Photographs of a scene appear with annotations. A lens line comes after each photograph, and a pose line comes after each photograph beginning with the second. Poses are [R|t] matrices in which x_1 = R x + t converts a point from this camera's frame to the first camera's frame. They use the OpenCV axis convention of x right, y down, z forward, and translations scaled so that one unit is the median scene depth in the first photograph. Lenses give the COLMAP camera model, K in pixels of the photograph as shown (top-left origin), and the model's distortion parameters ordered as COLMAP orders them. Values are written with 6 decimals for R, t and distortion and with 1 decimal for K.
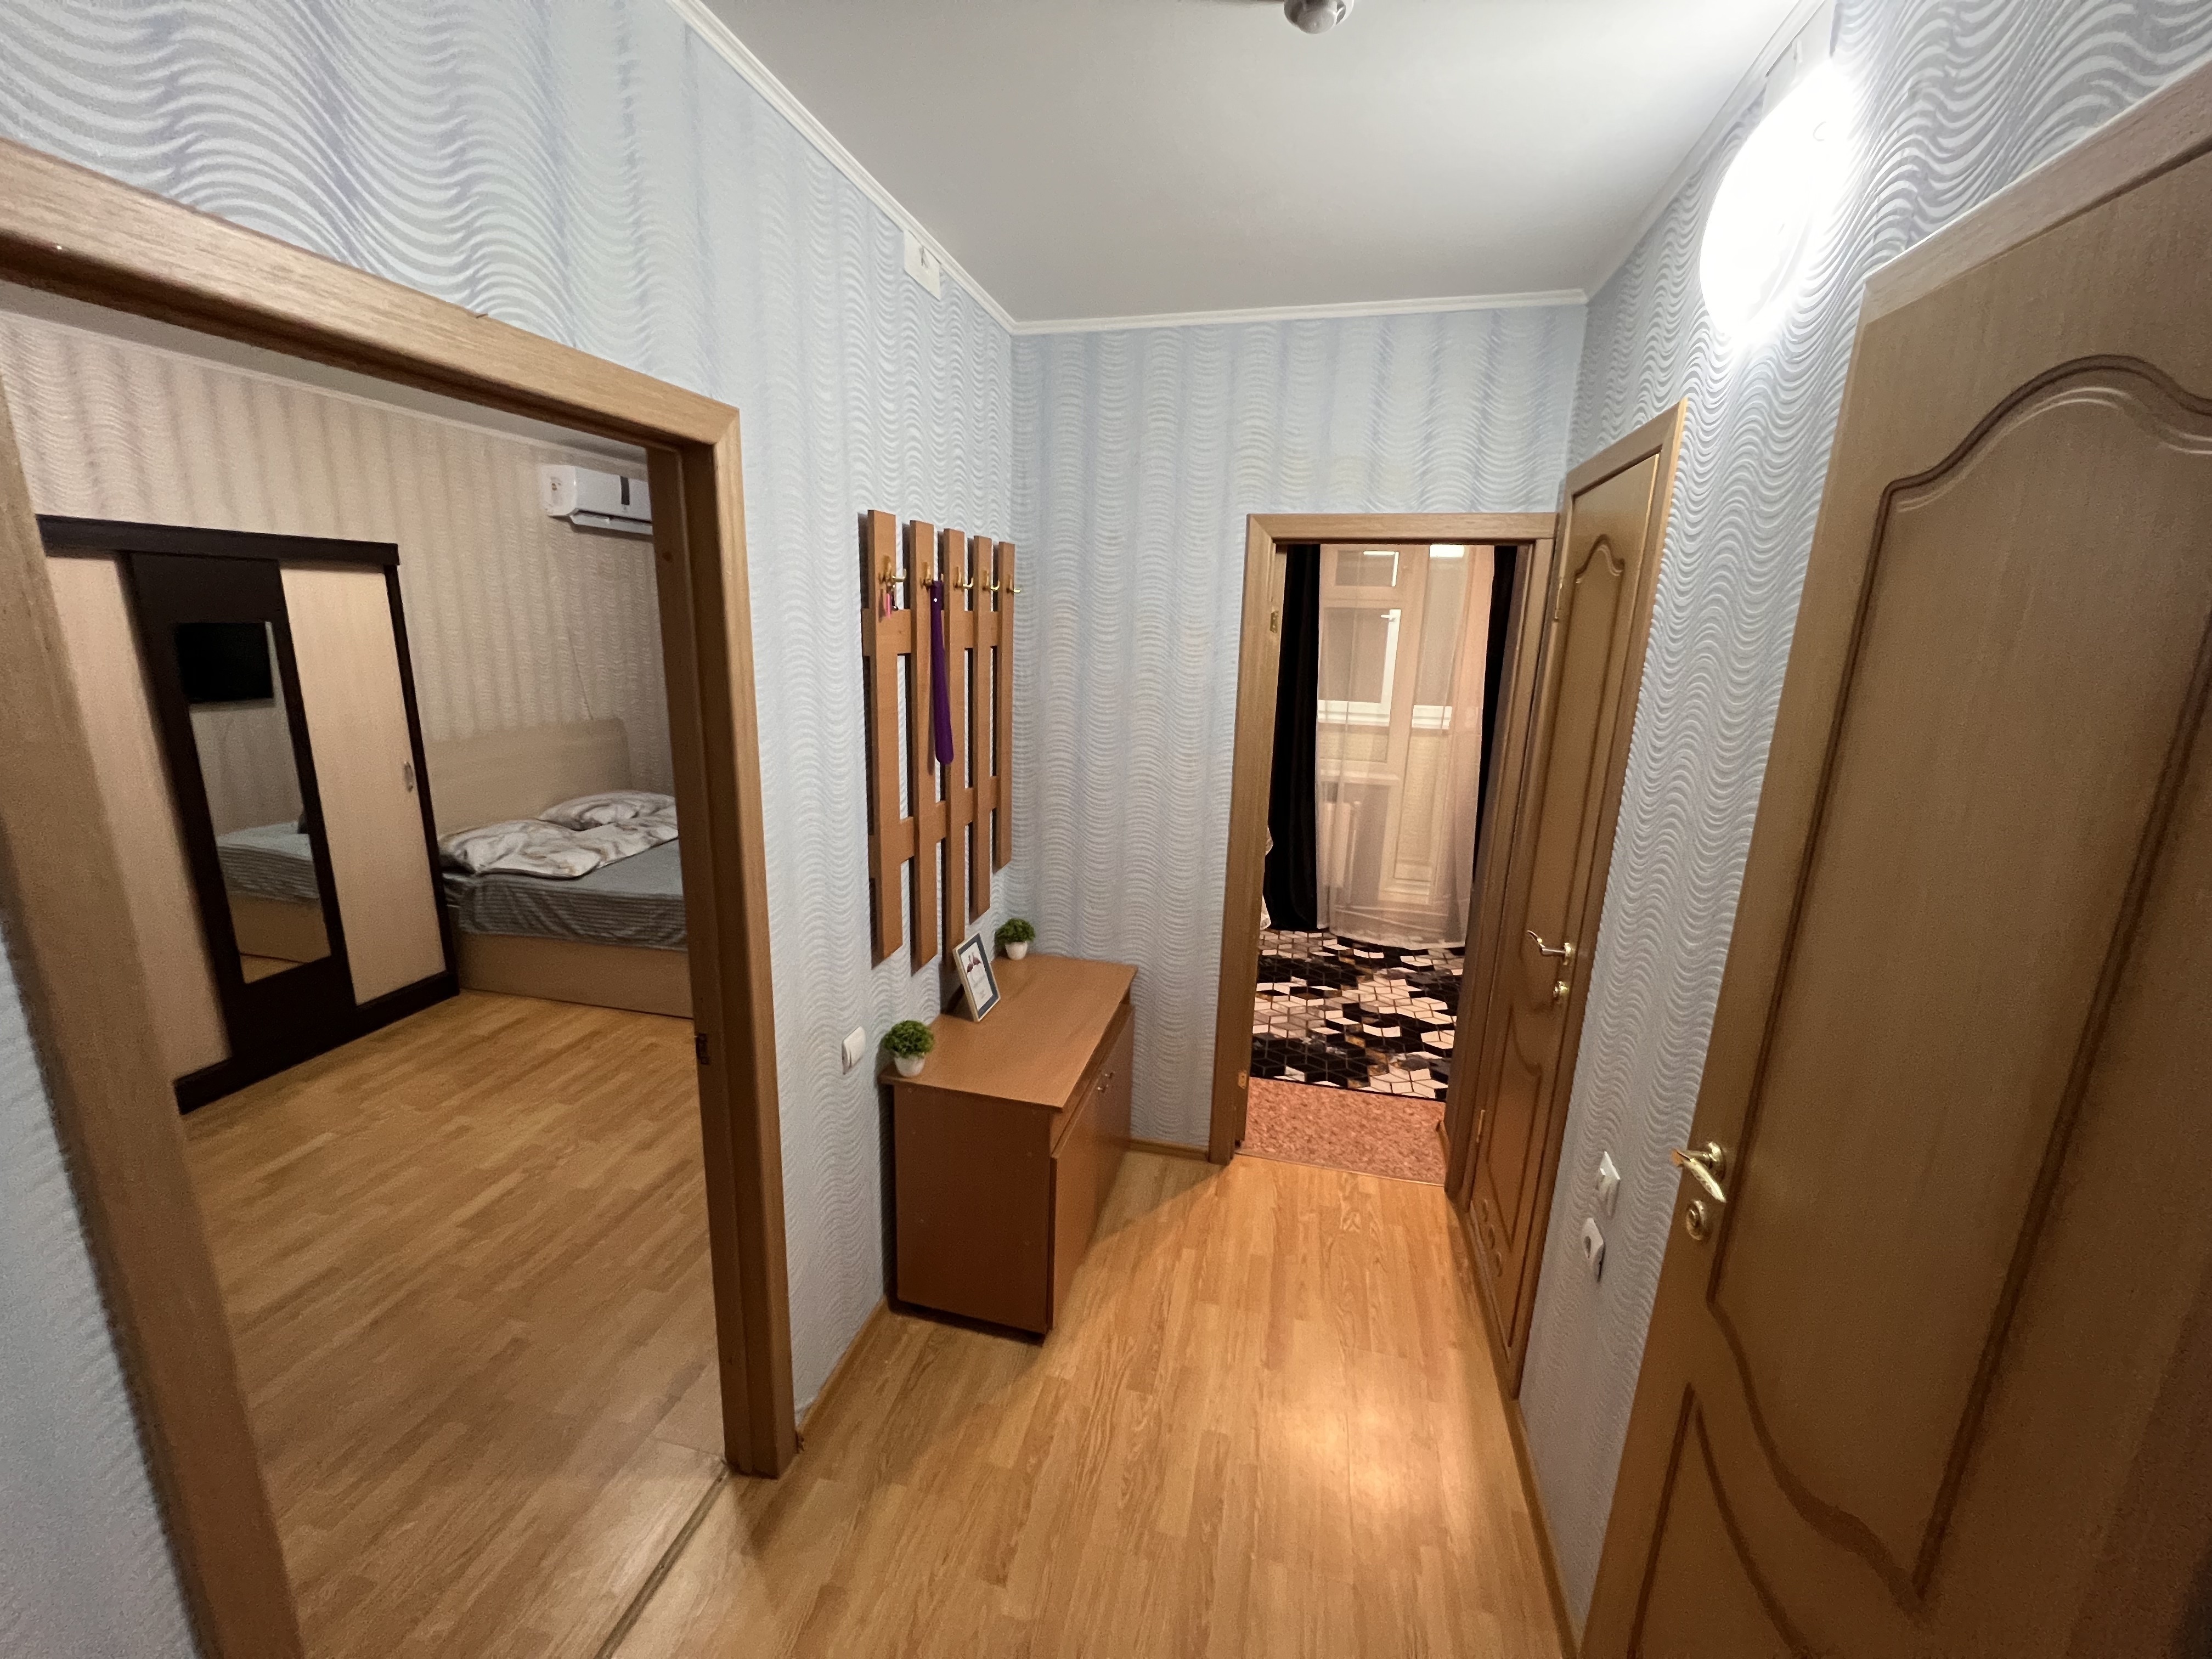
lens RADIAL K [[892.9, 0, 1107.5], [0, 892.9, 822.1], [0, 0, 1]] dist [-0.001551, -0.000334]
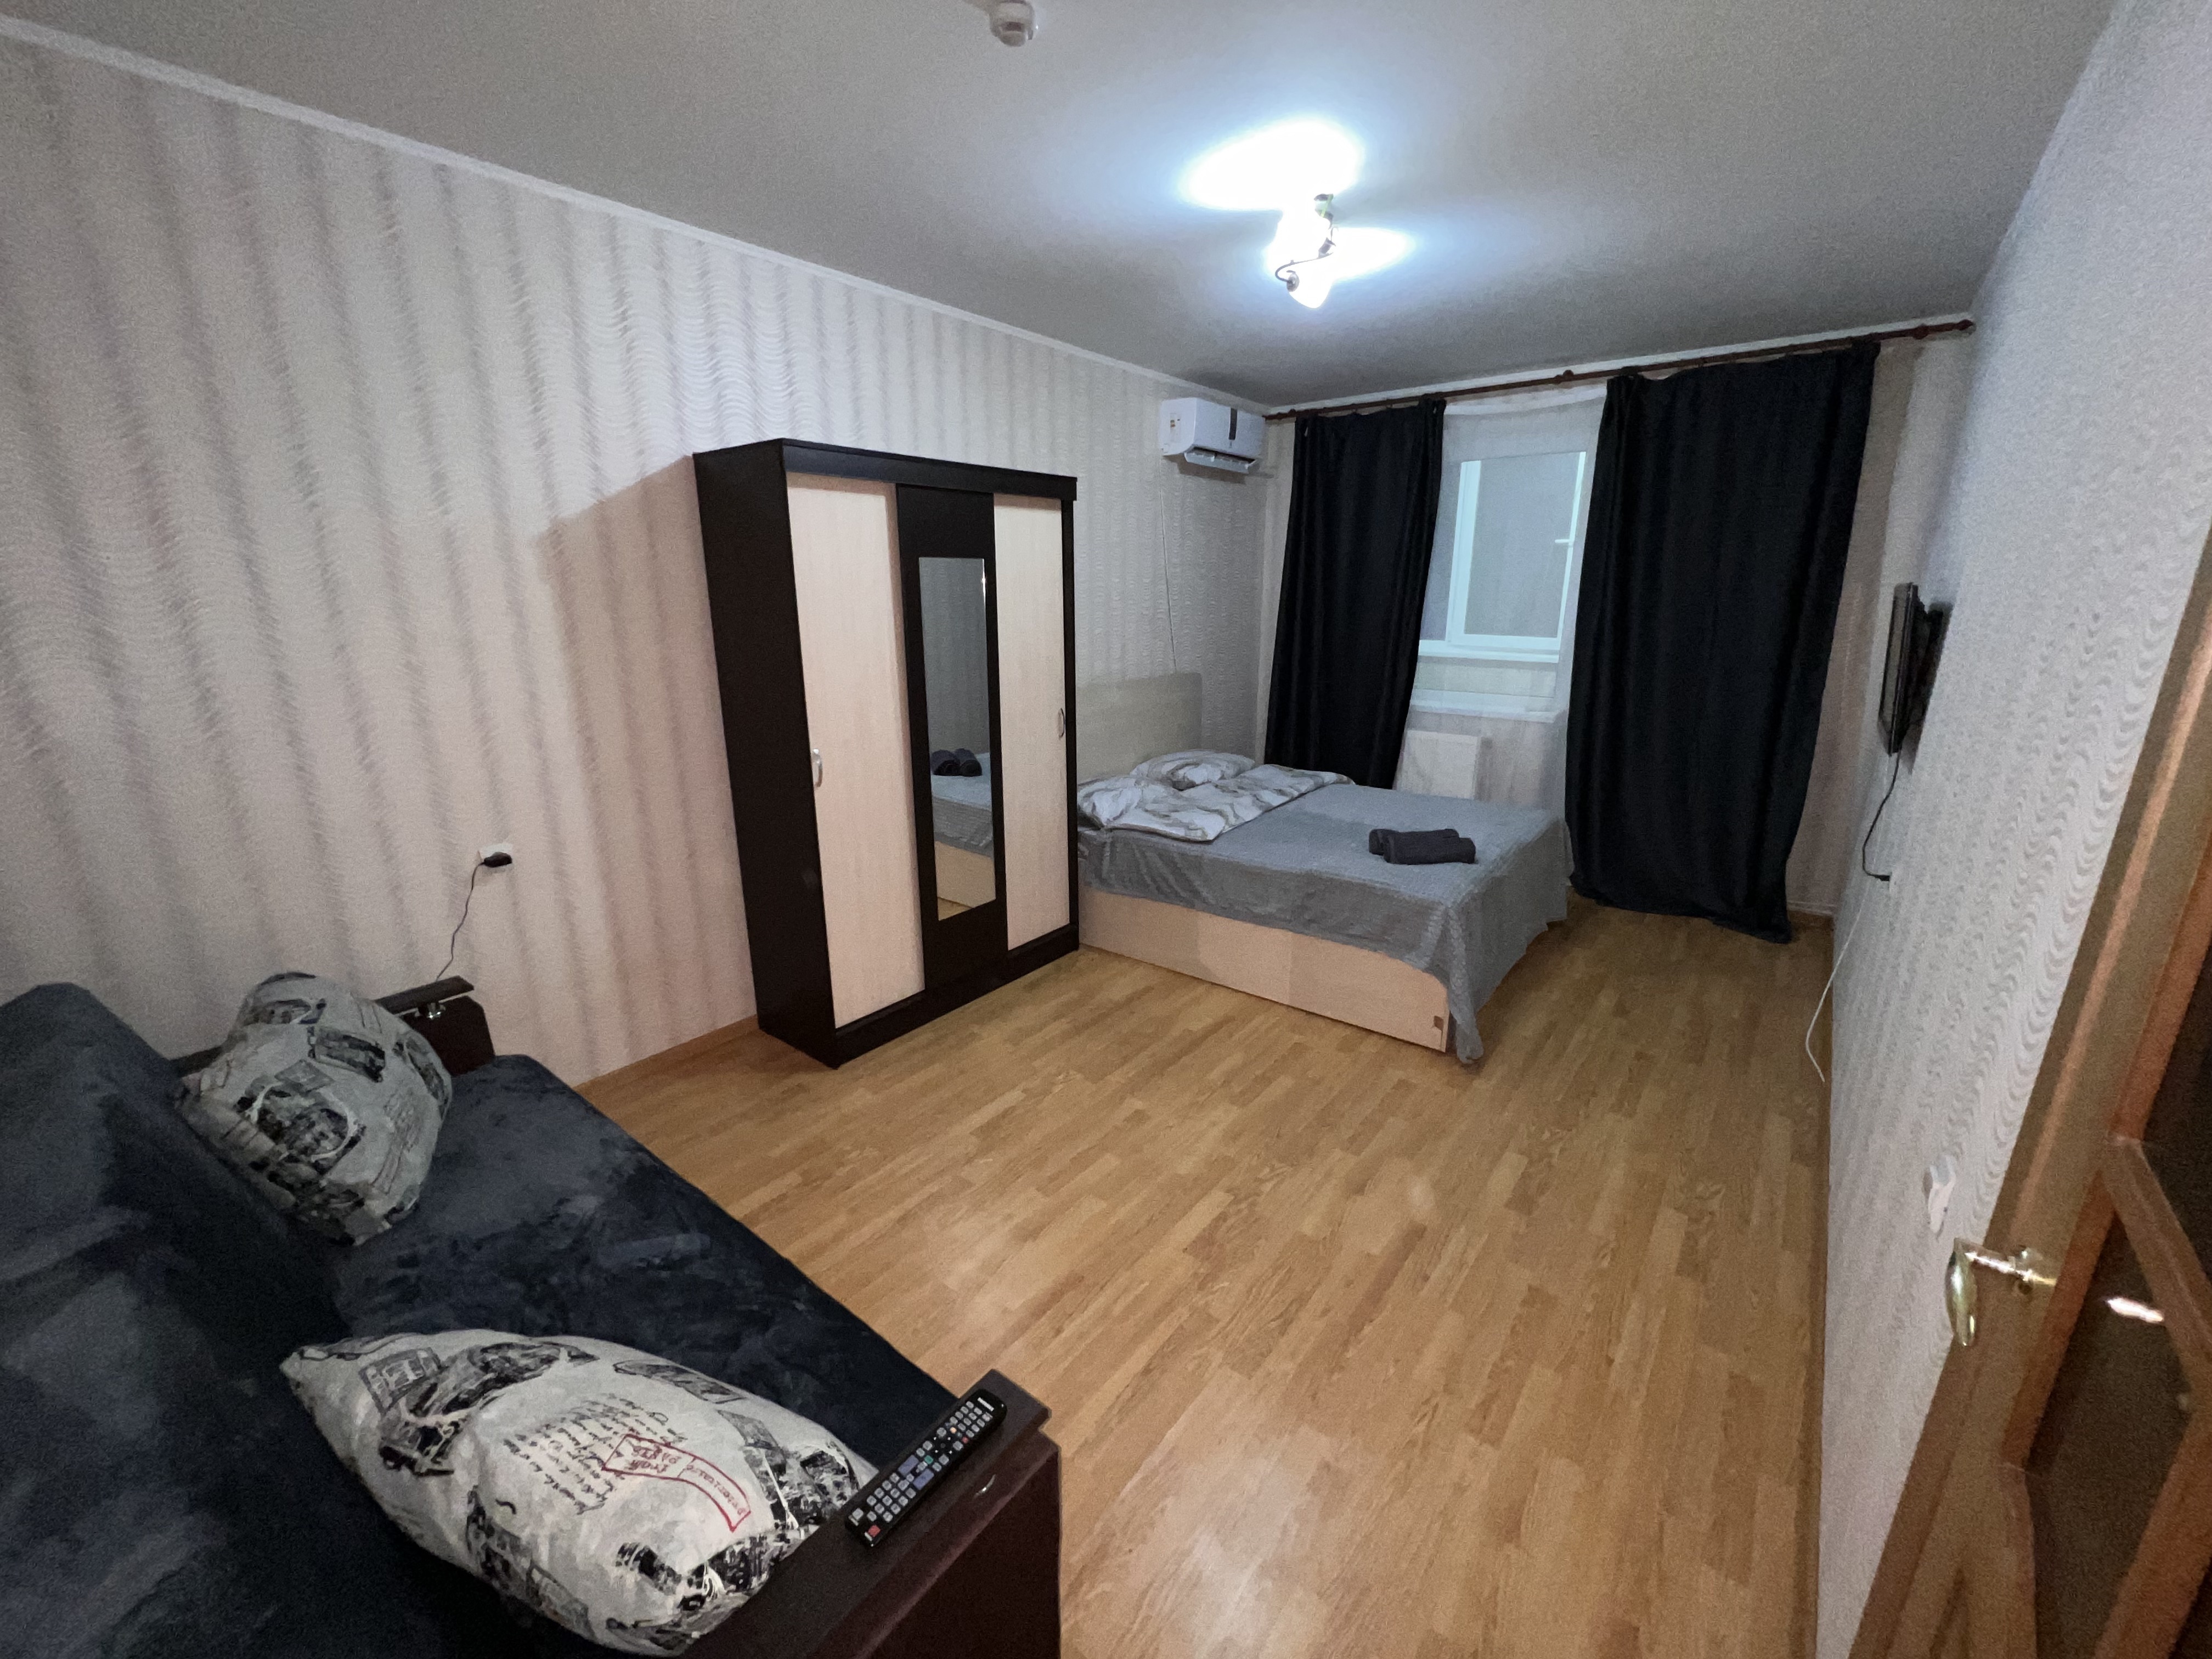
lens RADIAL K [[892.9, 0, 1113.9], [0, 892.9, 836.7], [0, 0, 1]] dist [-0.001551, -0.000334]
pose [[0.897716, 0.080163, -0.433220, -0.283526], [-0.061137, 0.996460, 0.057699, 0.010404], [0.436312, -0.025312, 0.899439, 0.138904]]
